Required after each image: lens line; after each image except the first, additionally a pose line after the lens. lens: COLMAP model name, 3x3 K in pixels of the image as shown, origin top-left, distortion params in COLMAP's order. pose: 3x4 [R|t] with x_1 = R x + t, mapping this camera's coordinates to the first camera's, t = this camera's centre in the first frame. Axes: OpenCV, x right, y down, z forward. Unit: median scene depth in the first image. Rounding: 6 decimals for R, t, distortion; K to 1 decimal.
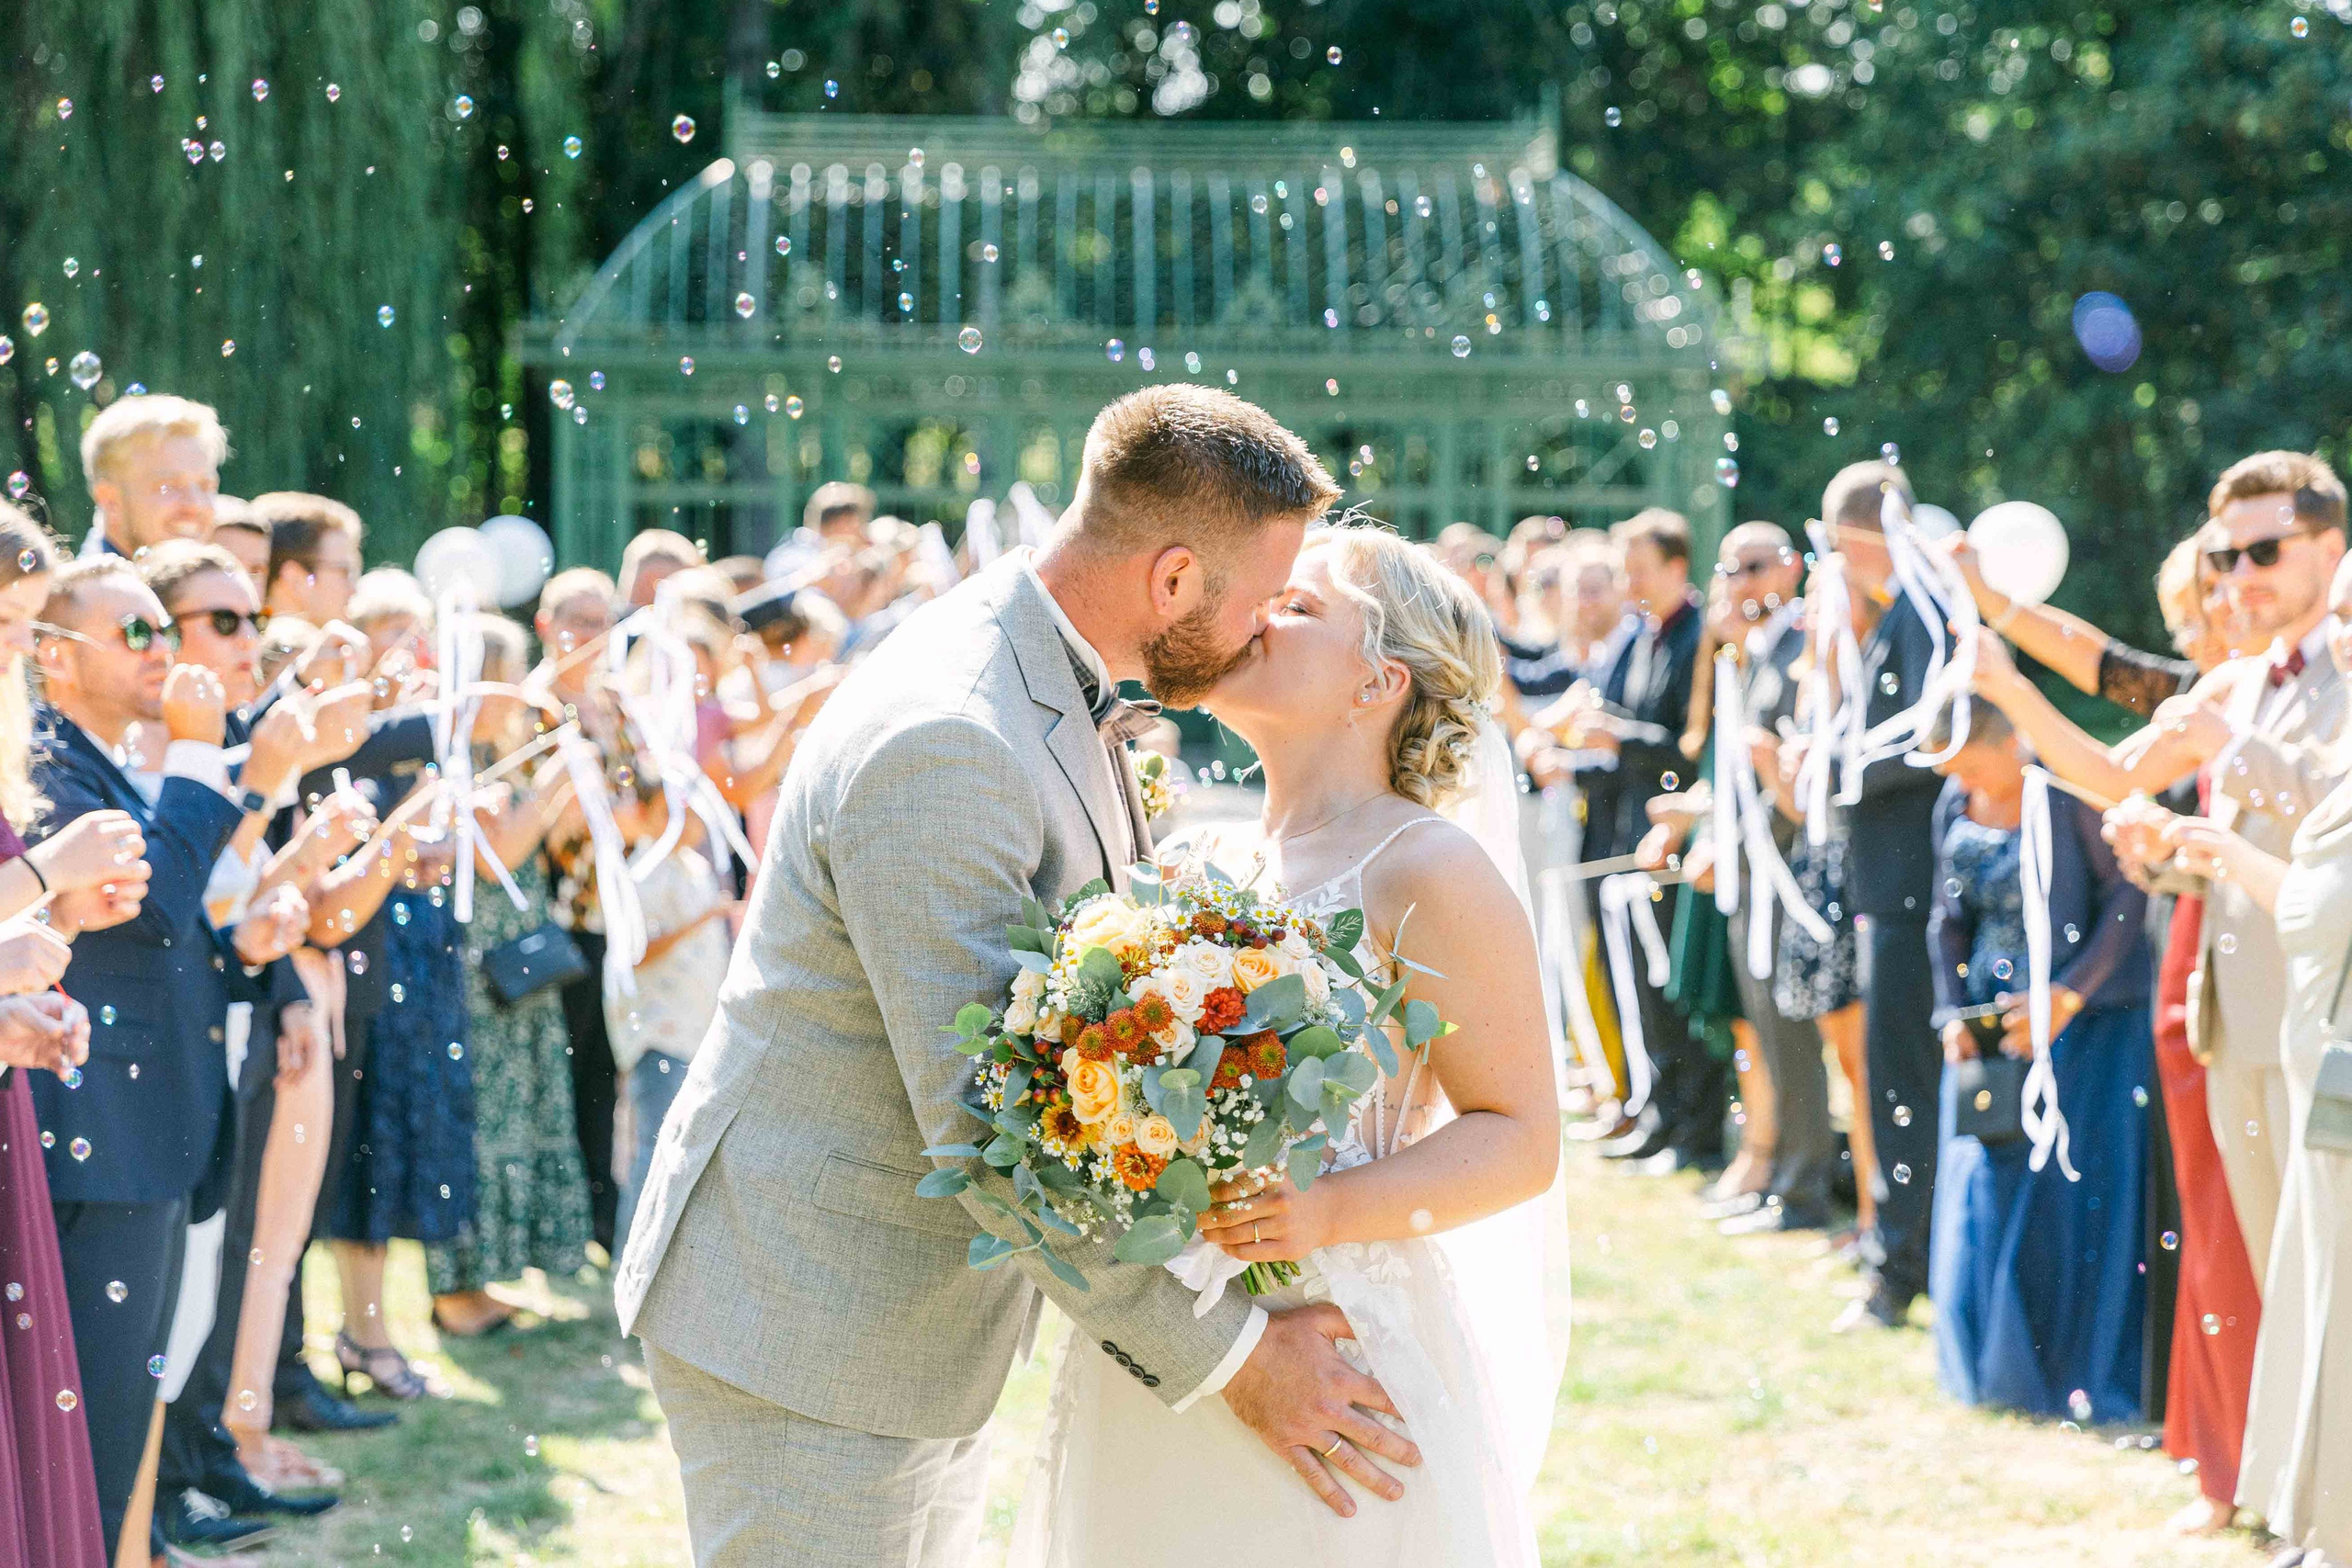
lens RADIAL K [[4826.5, 0, 1176.0], [0, 4826.5, 784.0], [0, 0, 1]] dist [0.003586, 0.116241]
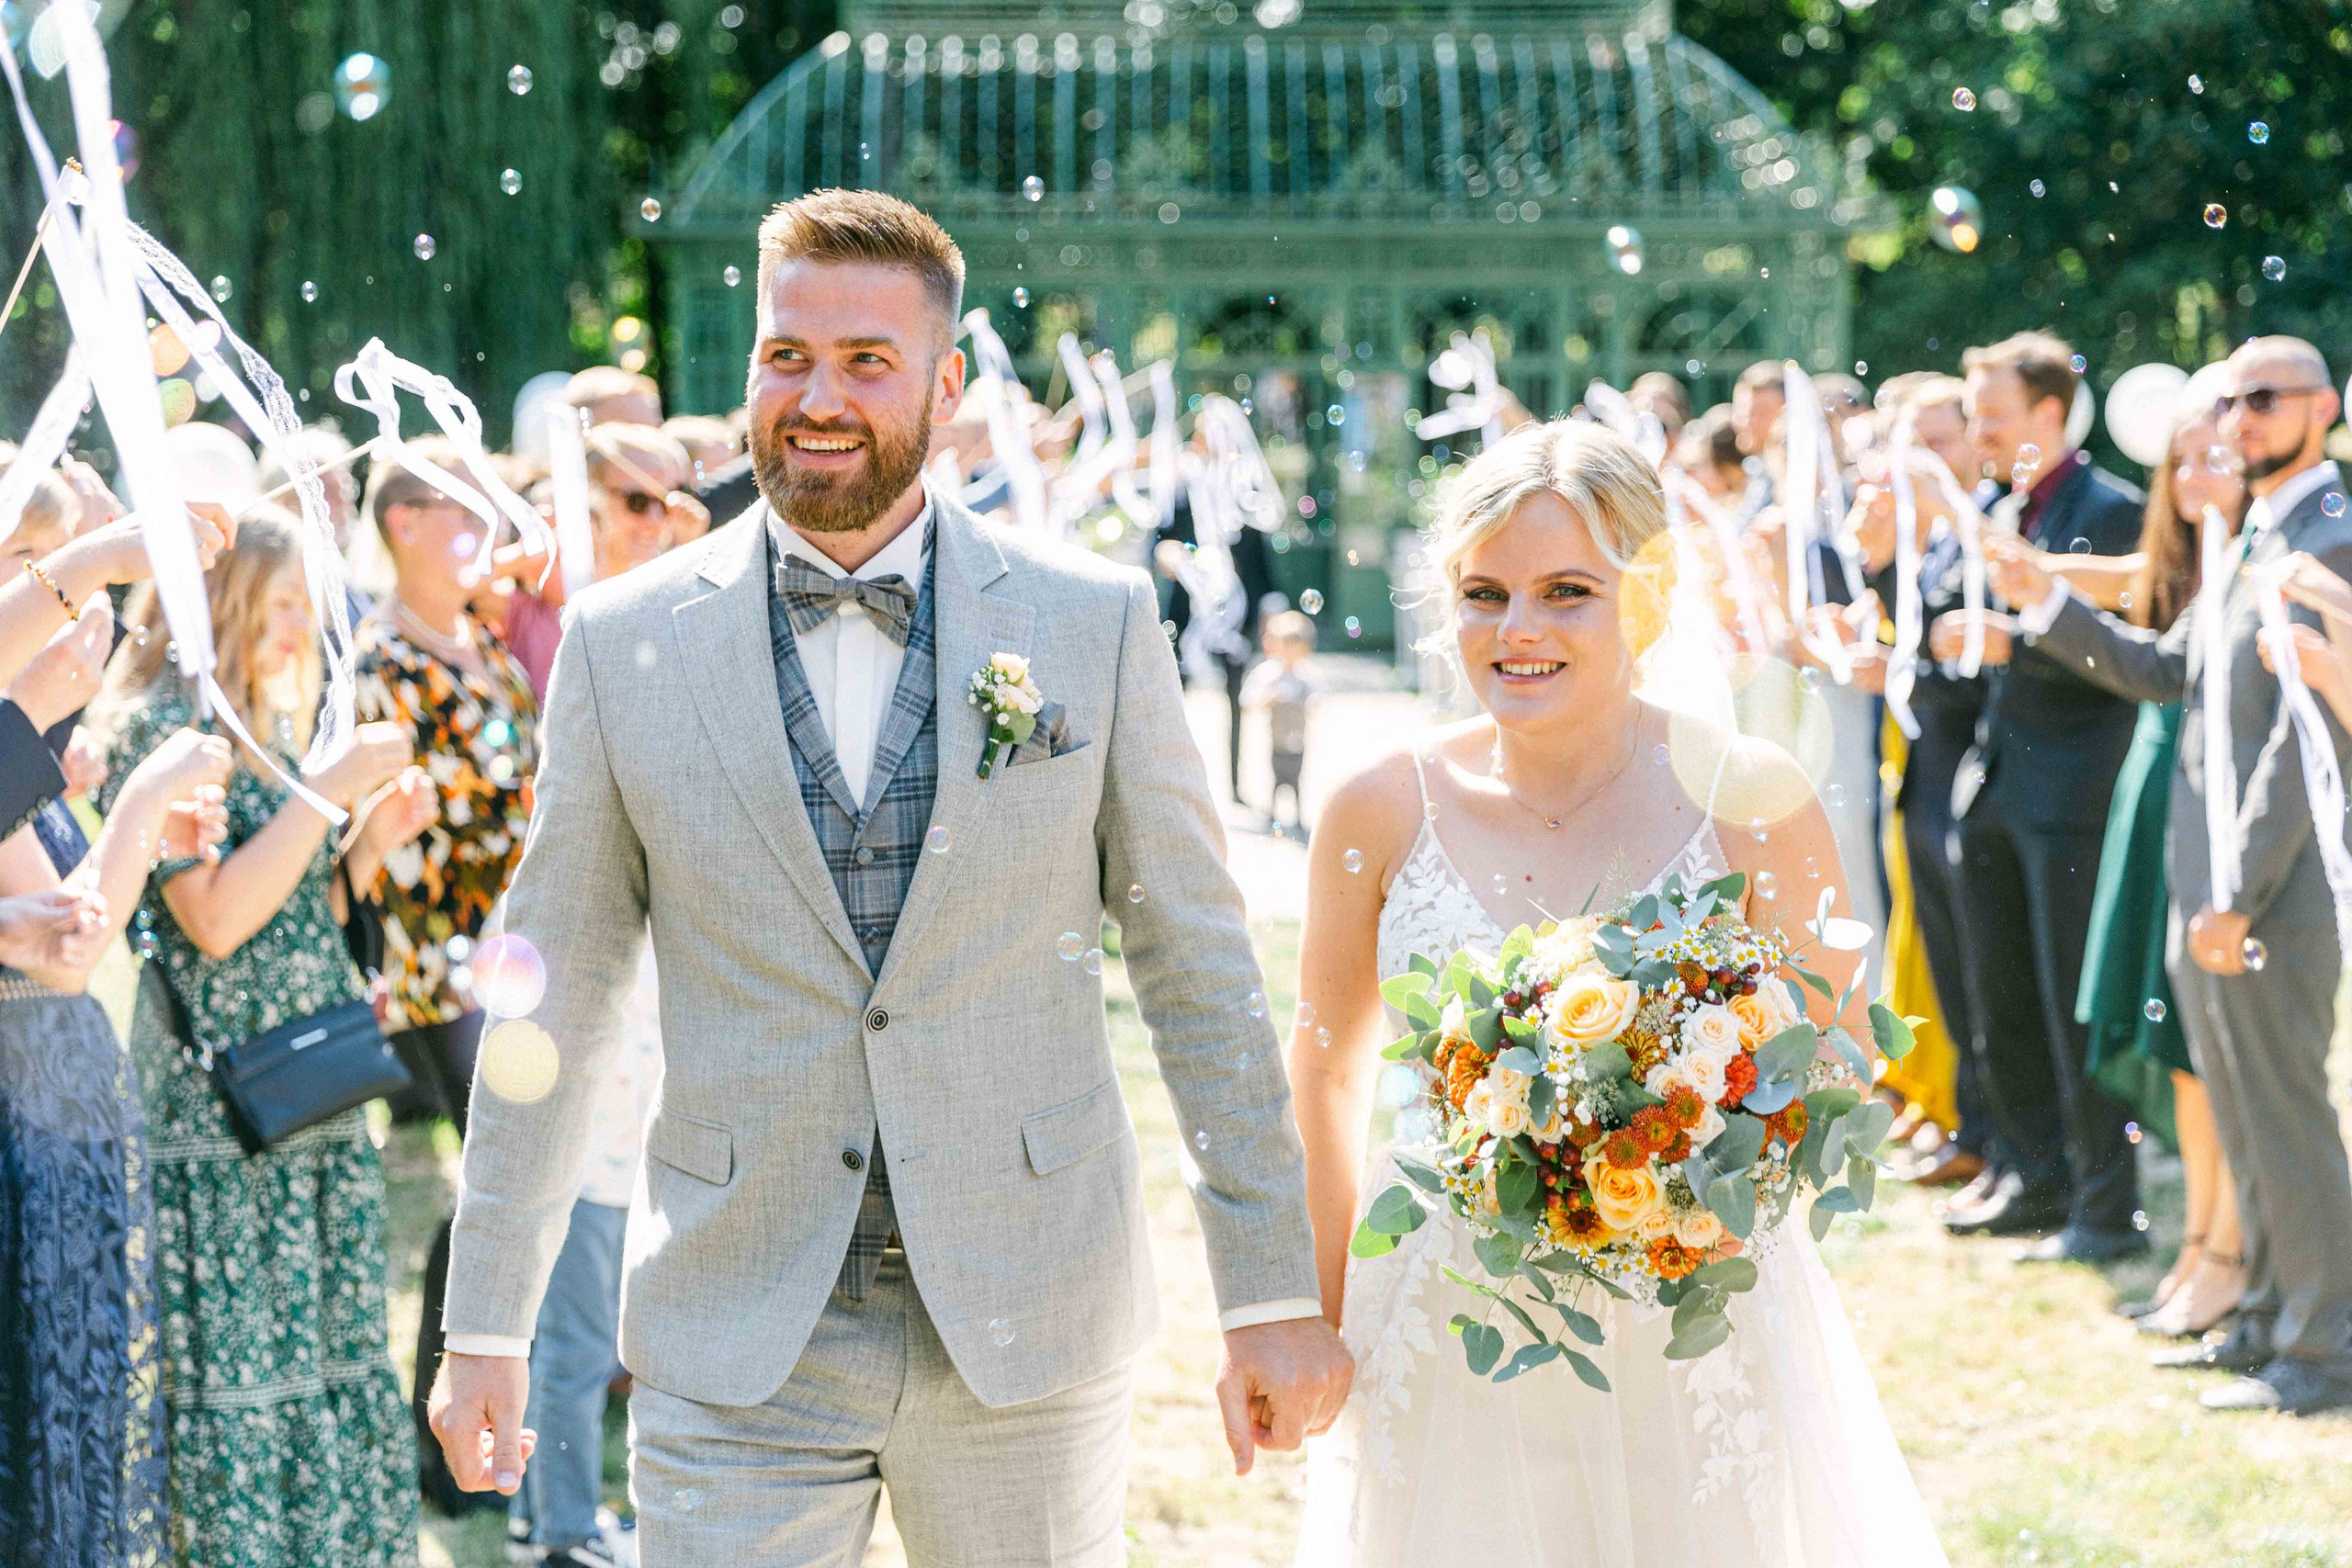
lens RADIAL K [[4258.5, 0, 1176.0], [0, 4258.5, 784.0], [0, 0, 1]] dist [-0.002839, -0.122843]
pose [[0.999690, -0.006270, -0.024114, -0.003314], [0.007111, 0.999364, 0.034950, -0.003650], [0.023880, -0.035111, 0.999098, 0.112692]]
